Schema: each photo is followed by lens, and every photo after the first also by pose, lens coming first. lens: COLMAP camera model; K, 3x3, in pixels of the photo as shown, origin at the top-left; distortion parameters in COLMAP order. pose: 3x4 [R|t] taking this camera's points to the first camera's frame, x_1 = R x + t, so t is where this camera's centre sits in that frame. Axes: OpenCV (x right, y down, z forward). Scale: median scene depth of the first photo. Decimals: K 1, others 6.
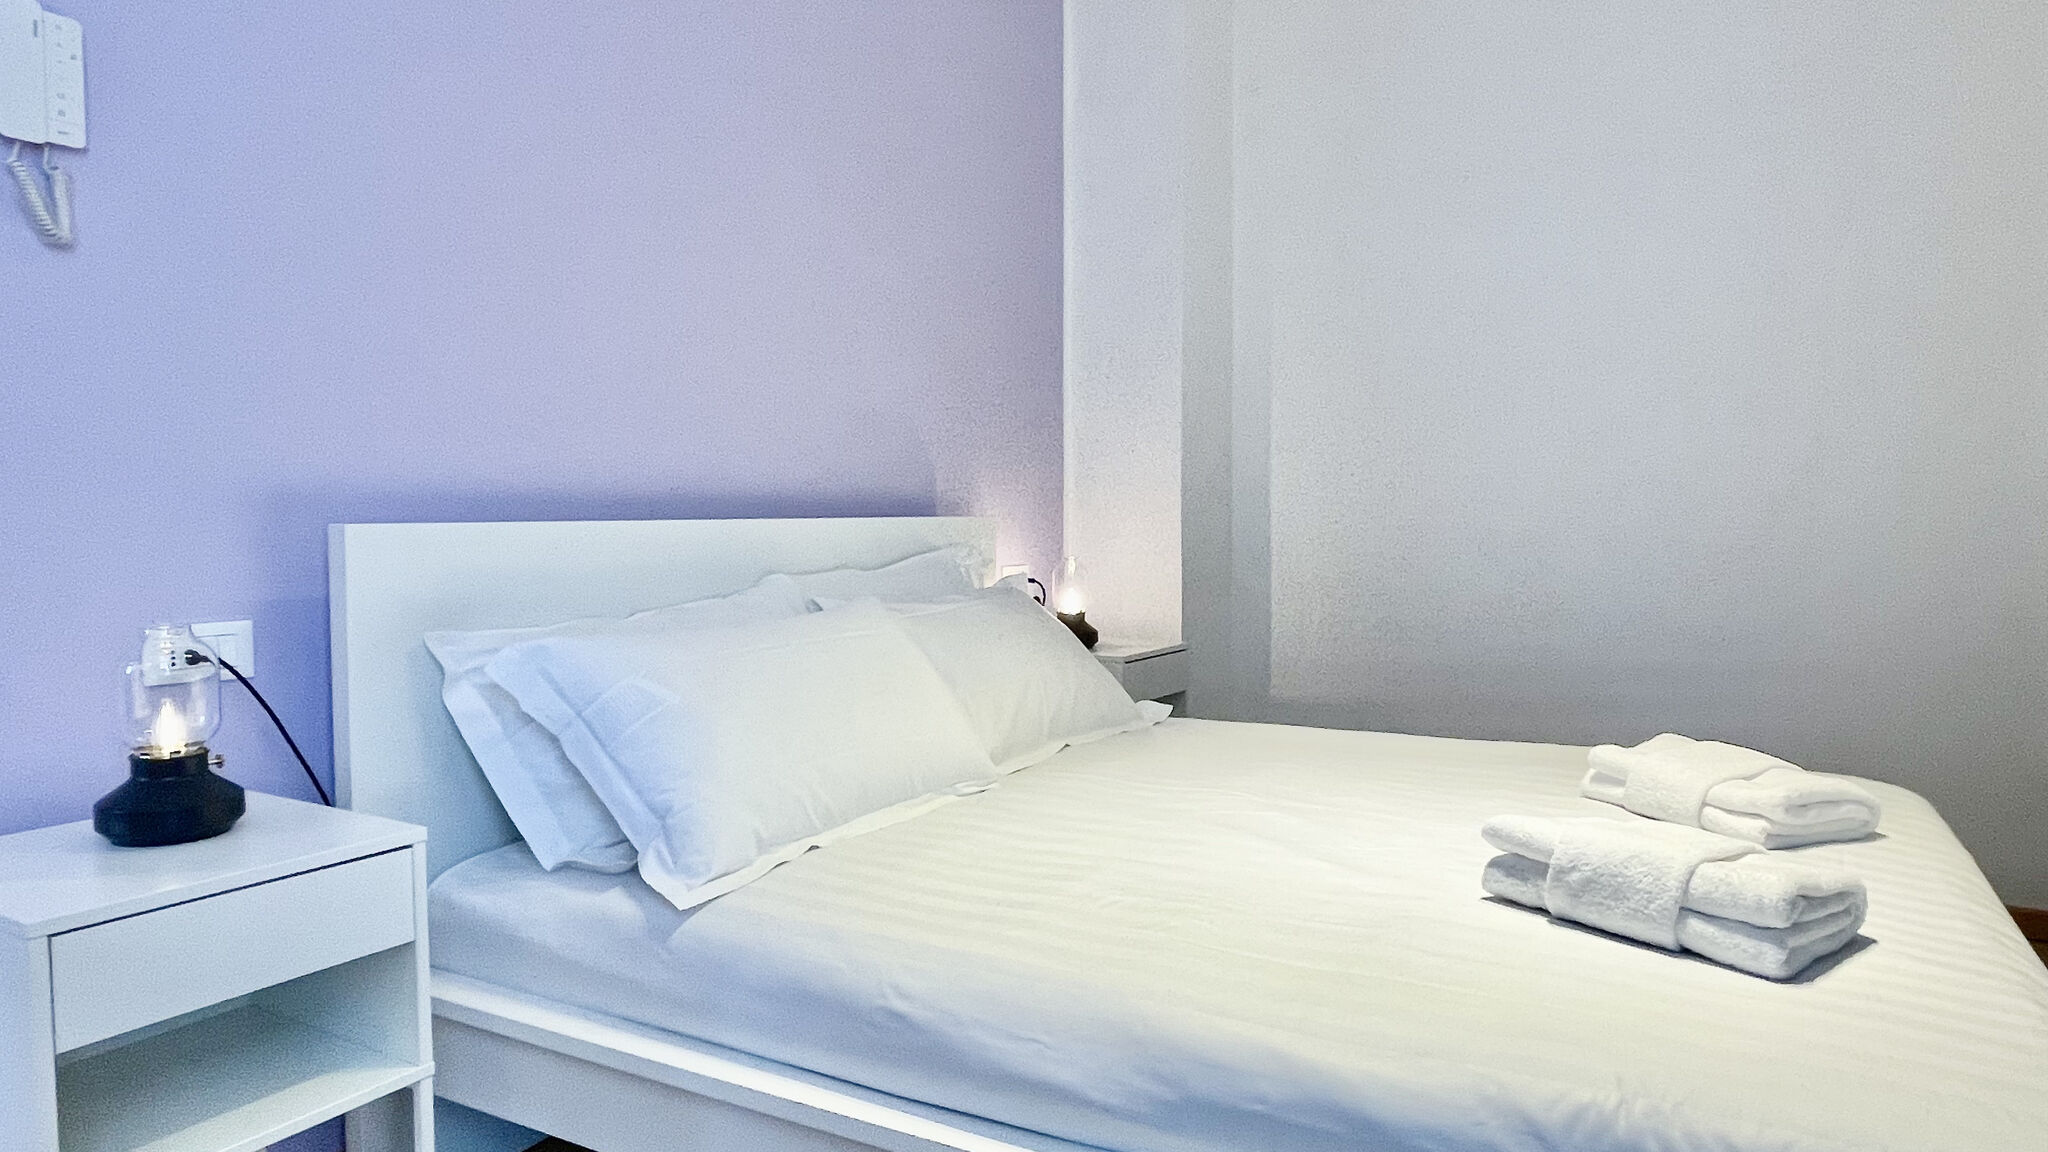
lens RADIAL K [[1257.2, 0, 1024.0], [0, 1257.2, 576.0], [0, 0, 1]] dist [-0.003468, -0.001197]
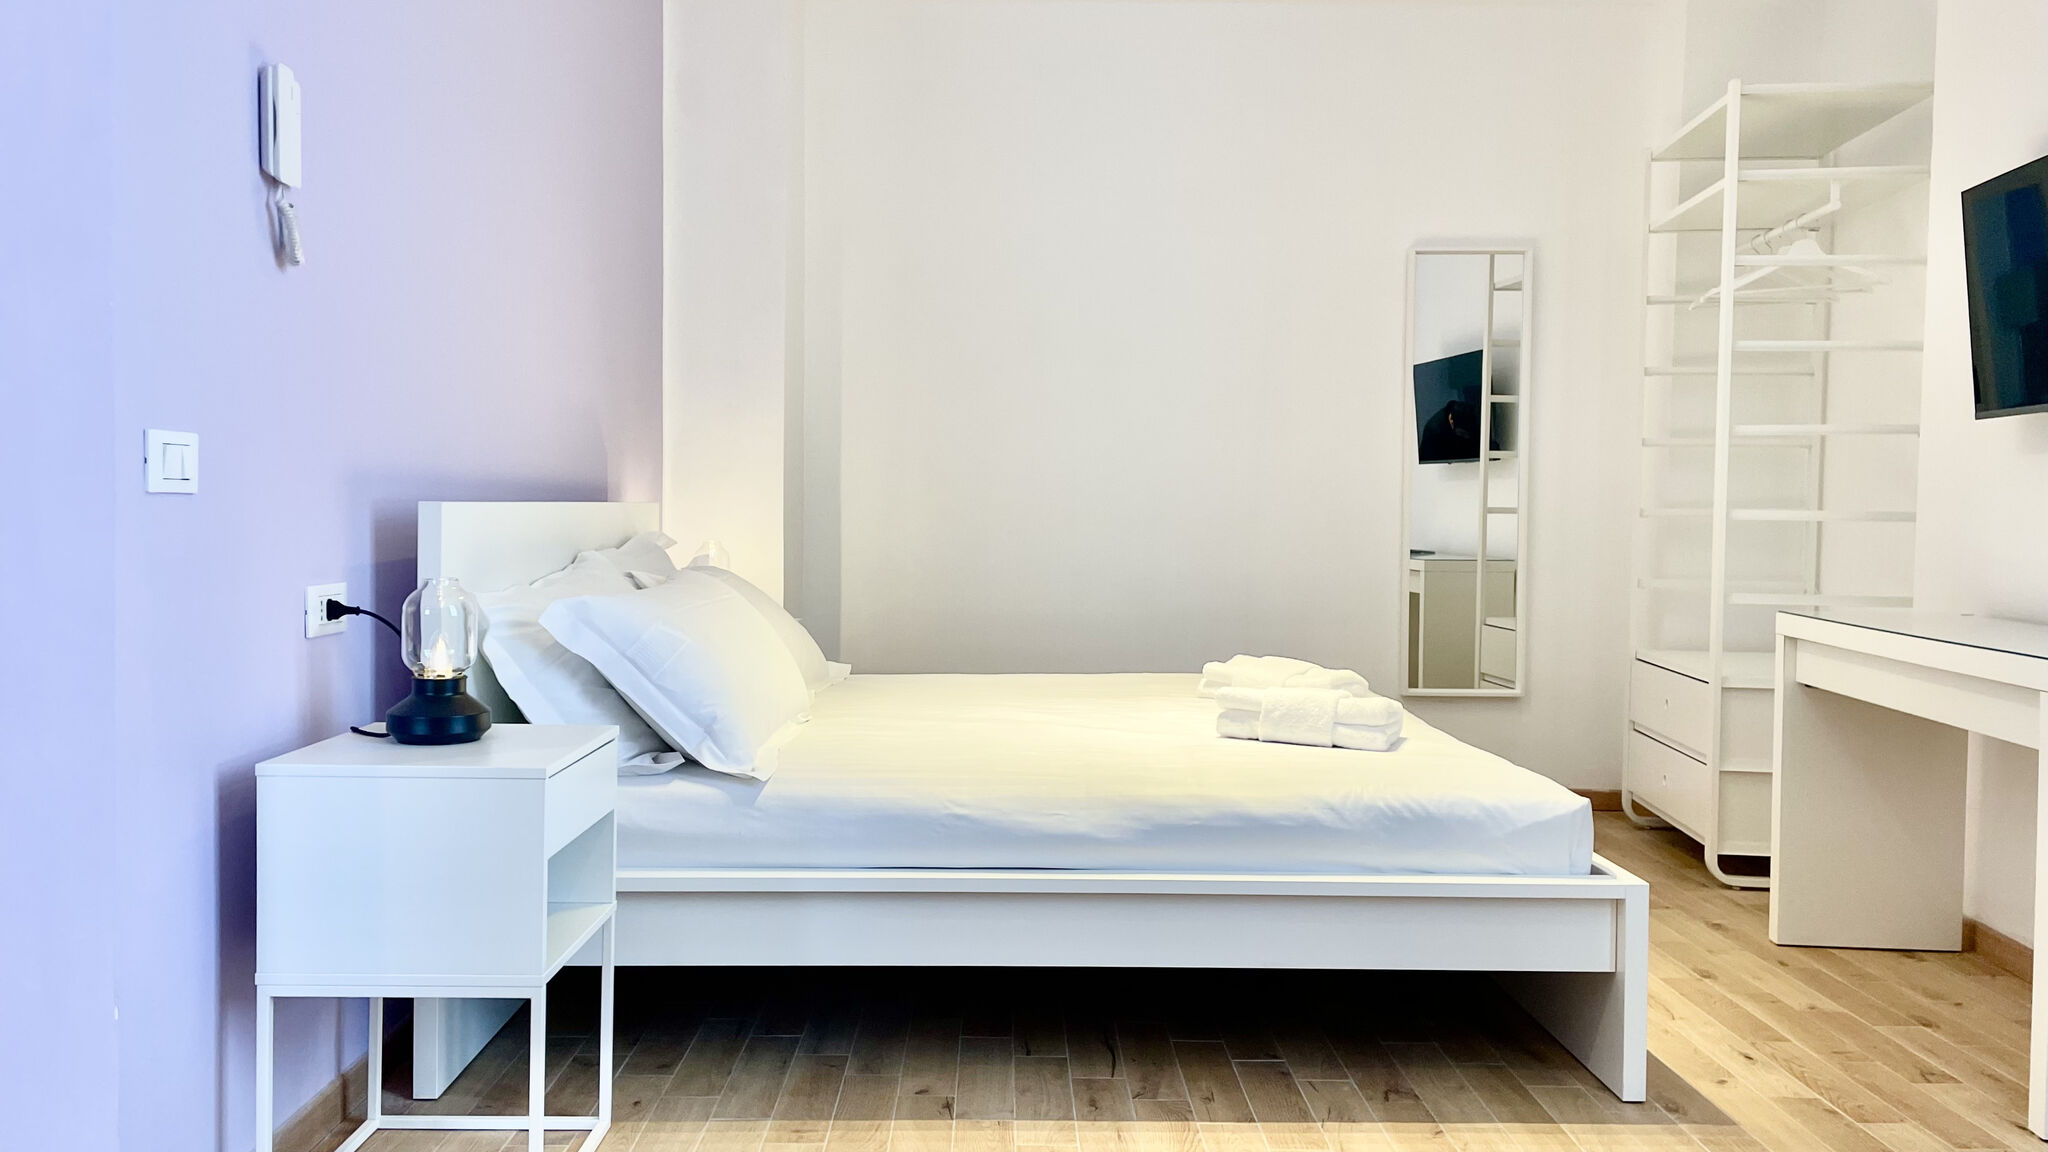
lens RADIAL K [[1557.4, 0, 1028.4], [0, 1557.4, 565.7], [0, 0, 1]] dist [0.078648, -0.091413]
pose [[0.860526, -0.006539, 0.509364, -0.920683], [0.011351, 0.999915, -0.006340, 0.039689], [-0.509280, 0.011237, 0.860528, -0.669496]]
